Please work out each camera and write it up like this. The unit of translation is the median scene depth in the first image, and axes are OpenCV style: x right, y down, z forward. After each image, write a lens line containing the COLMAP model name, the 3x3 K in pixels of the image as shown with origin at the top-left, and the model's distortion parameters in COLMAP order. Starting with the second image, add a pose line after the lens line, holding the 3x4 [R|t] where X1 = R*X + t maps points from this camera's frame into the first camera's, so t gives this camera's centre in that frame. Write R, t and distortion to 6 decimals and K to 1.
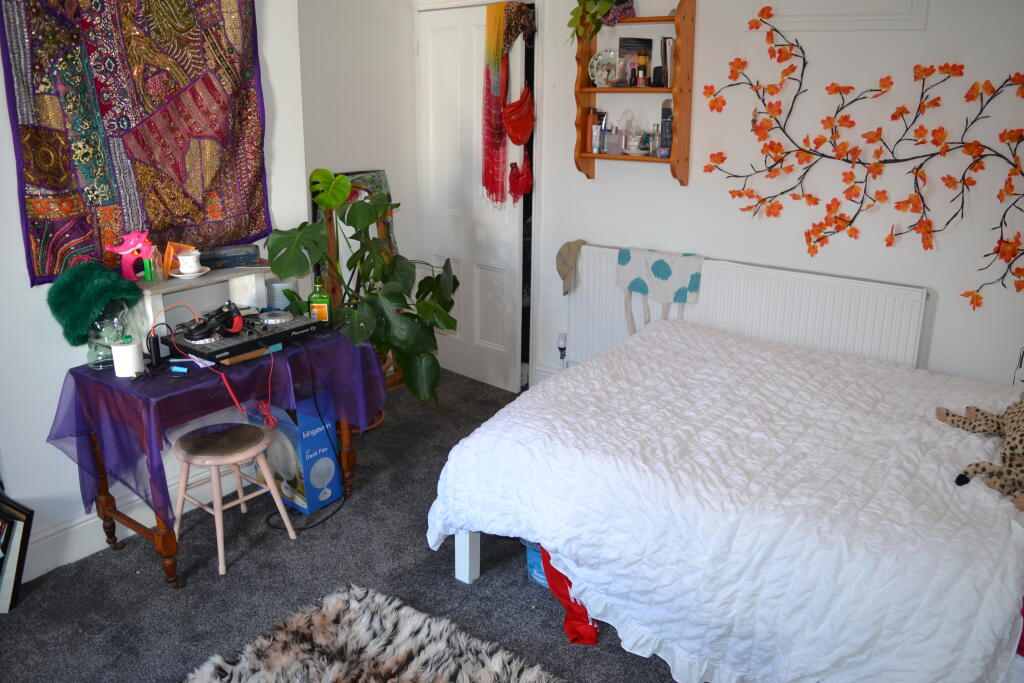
lens RADIAL K [[862.2, 0, 512.0], [0, 862.2, 341.5], [0, 0, 1]] dist [-0.062832, 0.000908]
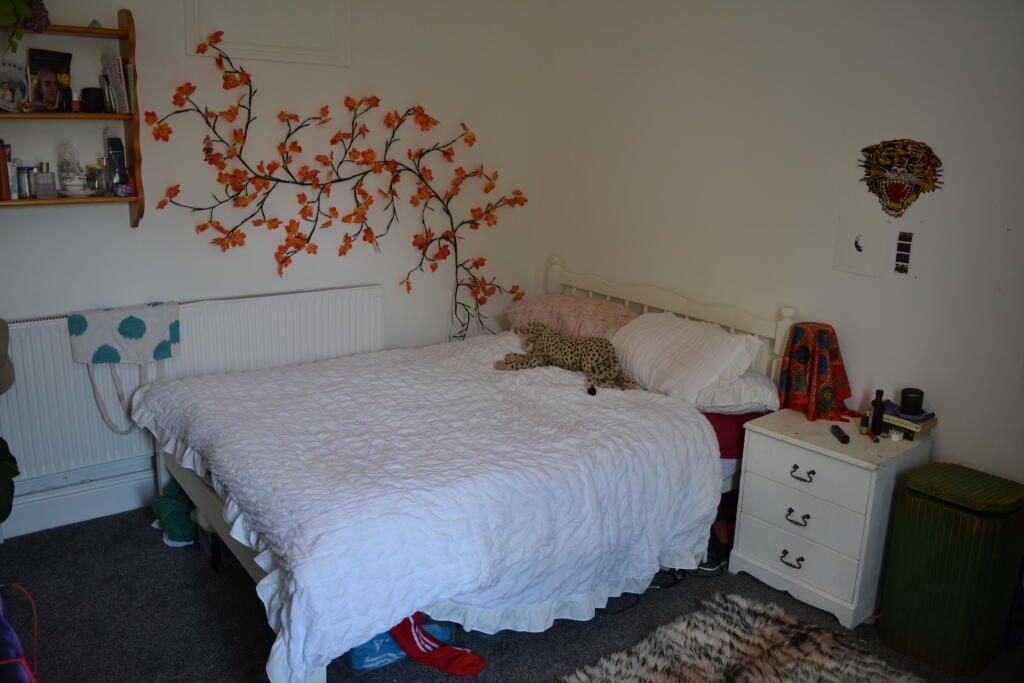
lens RADIAL K [[862.2, 0, 512.0], [0, 862.2, 341.5], [0, 0, 1]] dist [-0.062832, 0.000908]
pose [[0.260544, -0.224371, 0.939028, -0.582851], [0.249603, 0.955208, 0.158982, -0.124853], [-0.932639, 0.192963, 0.304878, 0.451878]]
